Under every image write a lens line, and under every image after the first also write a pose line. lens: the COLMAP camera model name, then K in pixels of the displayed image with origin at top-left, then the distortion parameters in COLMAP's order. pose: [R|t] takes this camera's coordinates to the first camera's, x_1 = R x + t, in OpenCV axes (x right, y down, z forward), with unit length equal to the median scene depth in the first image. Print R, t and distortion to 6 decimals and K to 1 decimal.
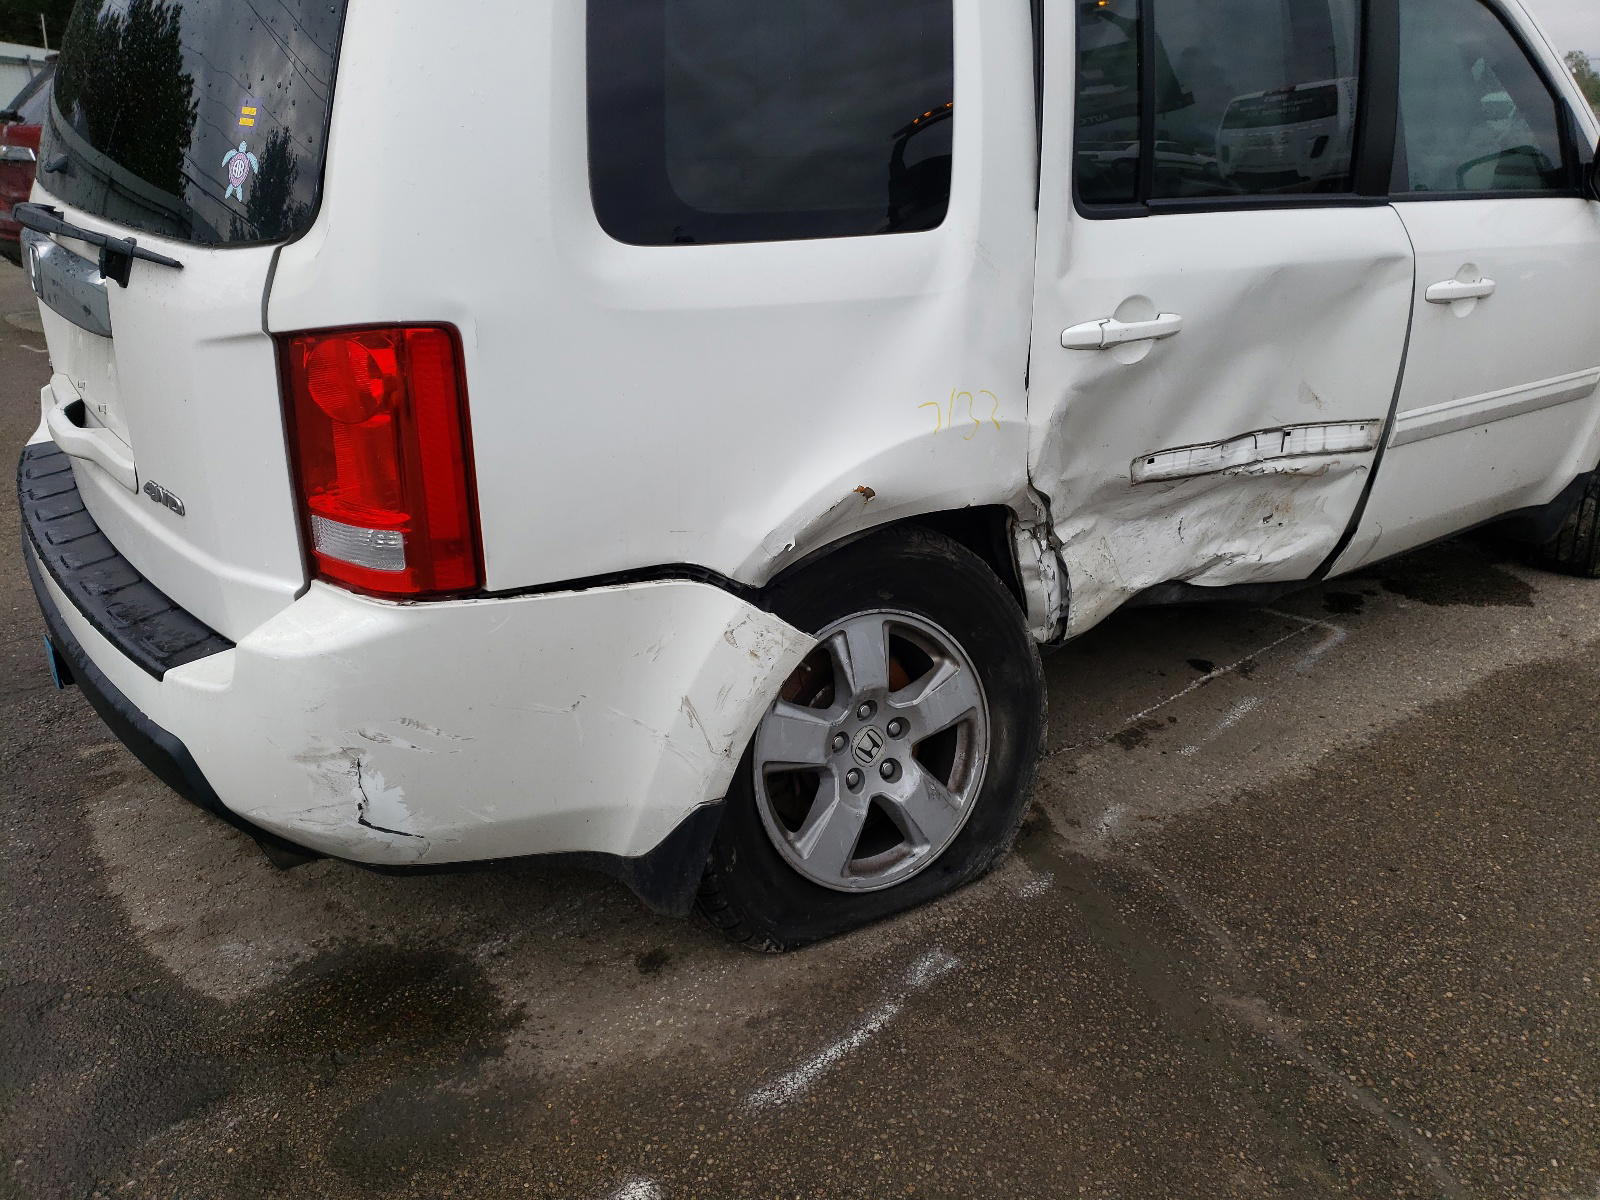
lens RADIAL K [[1346.4, 0, 800.0], [0, 1346.4, 600.0], [0, 0, 1]] dist [0.112023, -0.197281]
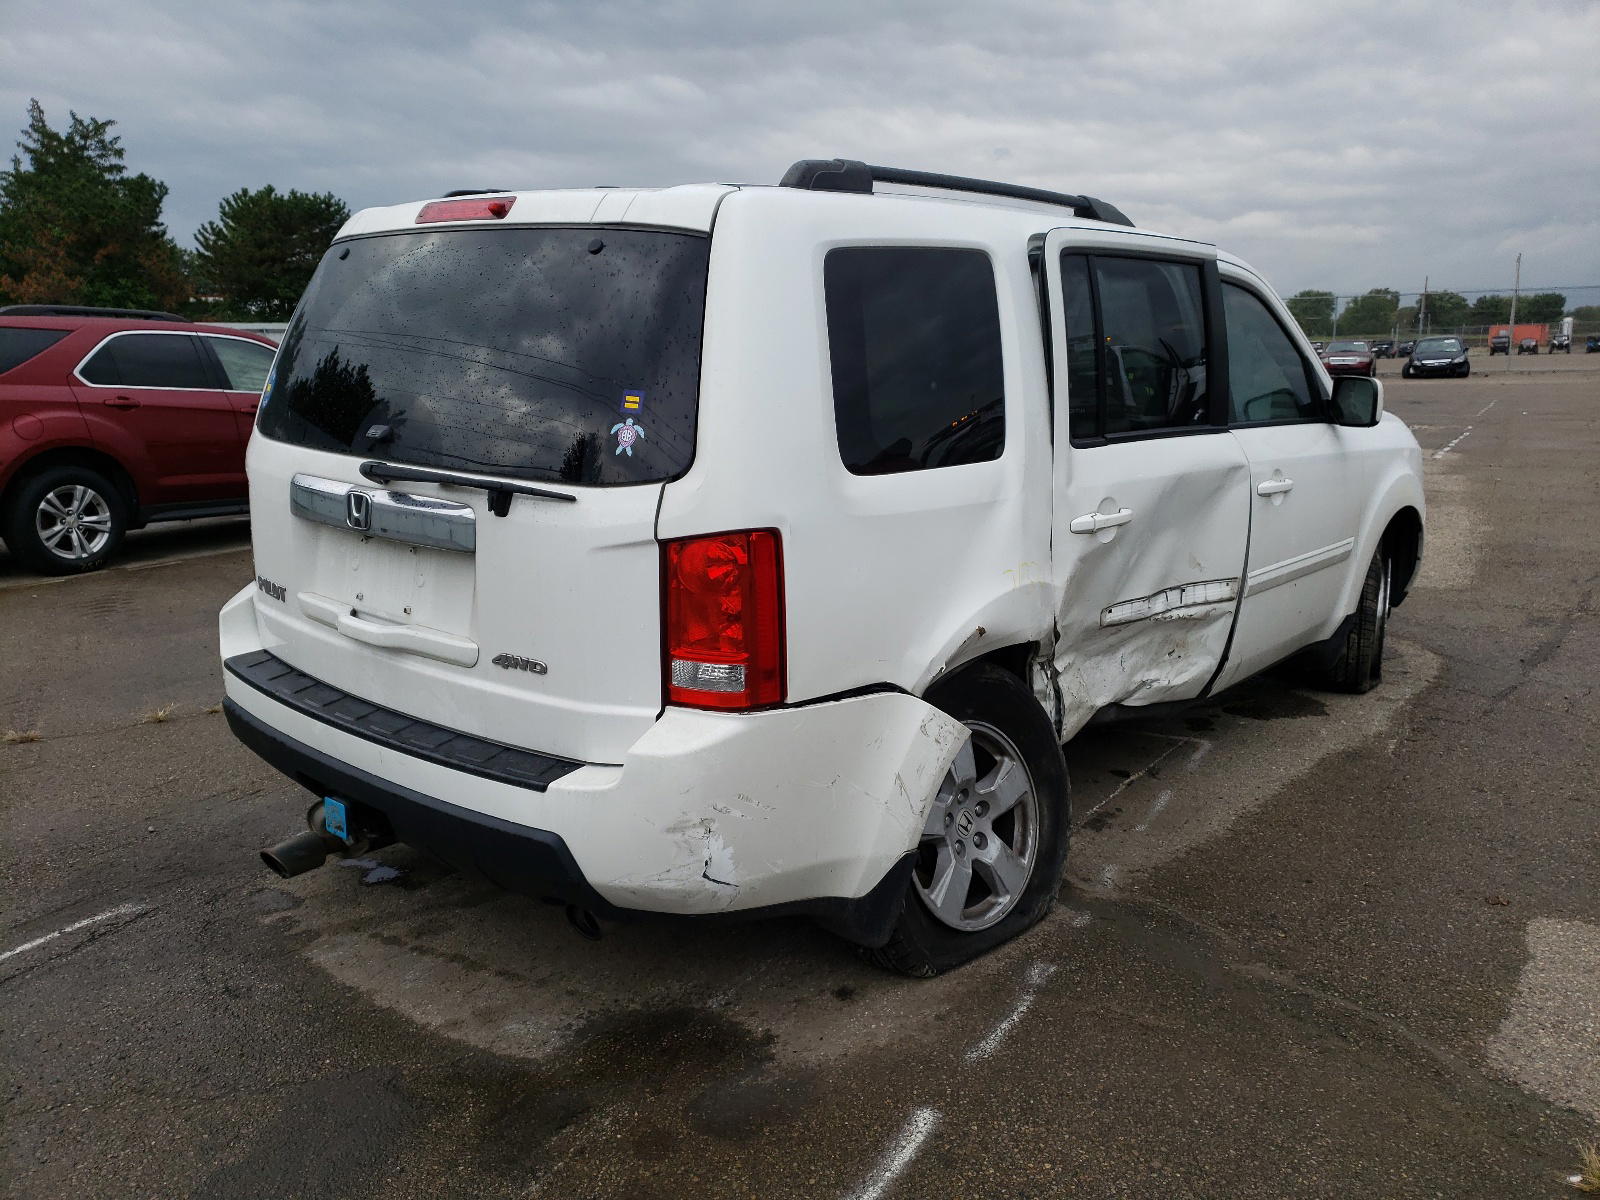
lens RADIAL K [[1483.1, 0, 800.0], [0, 1483.1, 600.0], [0, 0, 1]] dist [0.067462, 0.012974]
pose [[0.967159, -0.053599, 0.248457, -0.470160], [0.094357, 0.983374, -0.155155, 0.103140], [-0.236010, 0.173503, 0.956136, -0.438823]]
